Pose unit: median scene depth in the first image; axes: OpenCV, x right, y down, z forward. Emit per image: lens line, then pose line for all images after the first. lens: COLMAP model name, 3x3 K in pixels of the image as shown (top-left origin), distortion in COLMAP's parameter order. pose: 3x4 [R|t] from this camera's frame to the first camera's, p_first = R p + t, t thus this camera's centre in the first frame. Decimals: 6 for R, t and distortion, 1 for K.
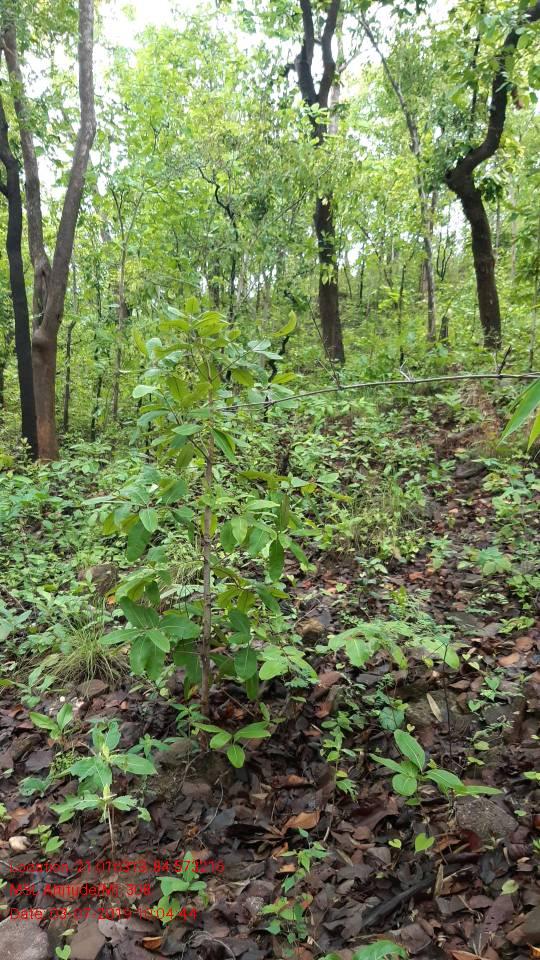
lens RADIAL K [[748.0, 0, 270.0], [0, 748.0, 480.0], [0, 0, 1]] dist [0.083477, -0.209178]
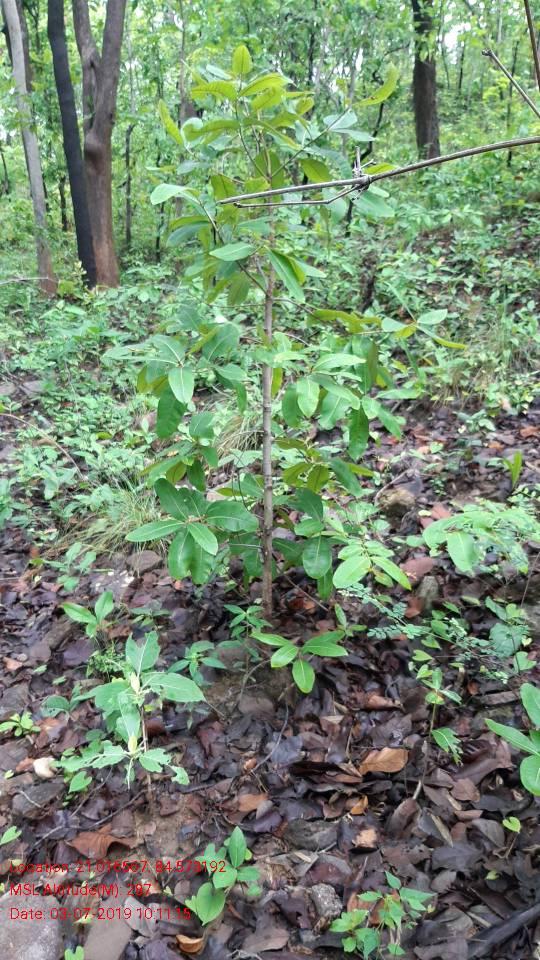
lens RADIAL K [[748.0, 0, 270.0], [0, 748.0, 480.0], [0, 0, 1]] dist [0.083477, -0.209178]
pose [[0.994460, 0.015981, -0.103893, -0.000631], [0.008354, 0.973233, 0.229671, -0.012998], [0.104783, -0.229266, 0.967707, 0.171452]]
